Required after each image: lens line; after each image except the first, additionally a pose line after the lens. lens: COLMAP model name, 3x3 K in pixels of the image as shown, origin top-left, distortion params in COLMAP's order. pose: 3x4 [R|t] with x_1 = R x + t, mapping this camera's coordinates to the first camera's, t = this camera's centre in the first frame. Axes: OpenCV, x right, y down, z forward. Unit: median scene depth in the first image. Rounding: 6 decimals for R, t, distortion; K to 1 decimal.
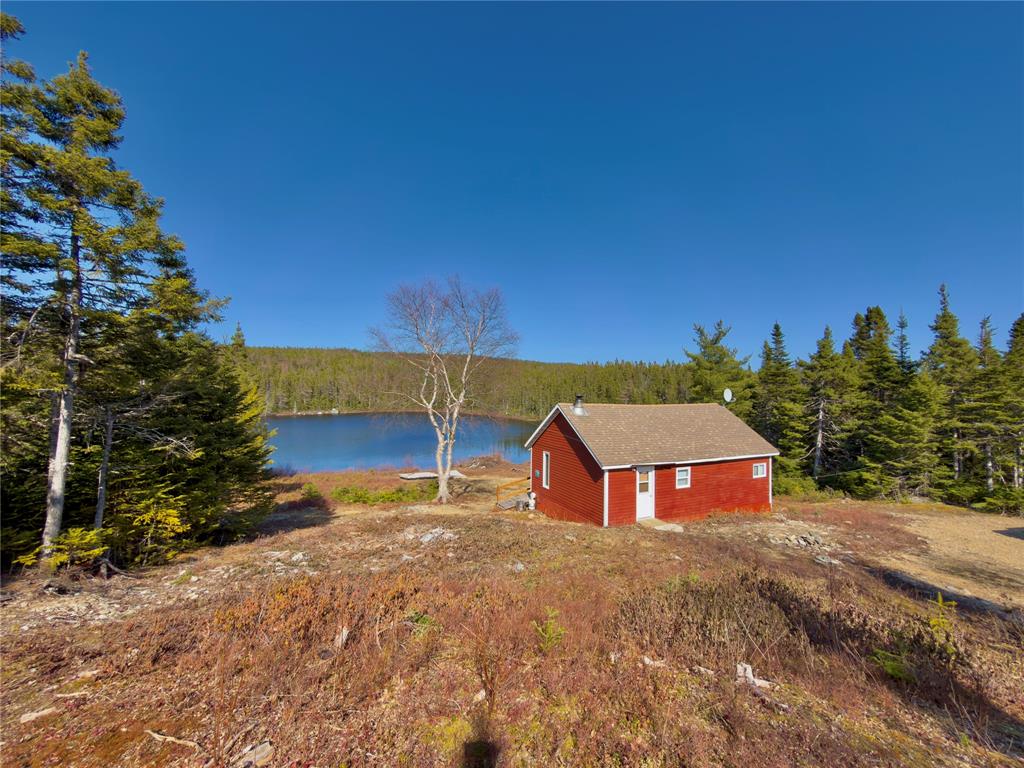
lens RADIAL K [[409.3, 0, 515.7], [0, 409.3, 388.1], [0, 0, 1]] dist [0.000231, 0.000077]
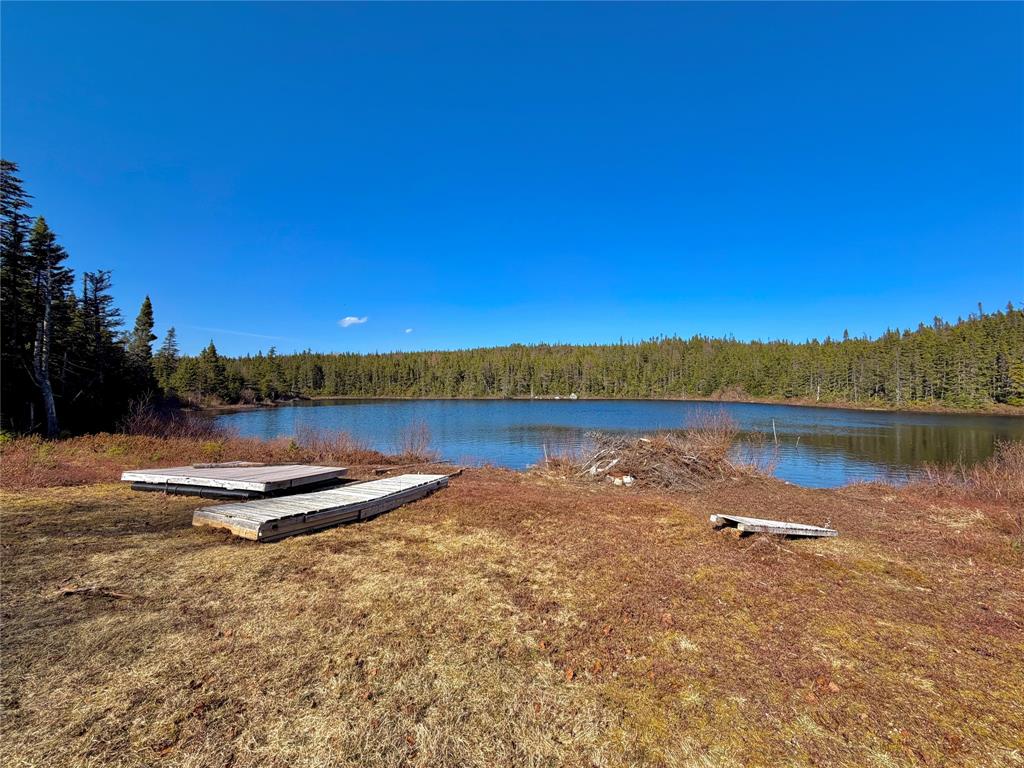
lens RADIAL K [[409.3, 0, 509.2], [0, 409.3, 385.4], [0, 0, 1]] dist [0.000231, 0.000077]
pose [[0.777331, -0.009865, -0.629015, 0.004237], [0.004079, 0.999935, -0.010642, 0.050021], [0.629079, 0.005706, 0.777320, 0.273924]]
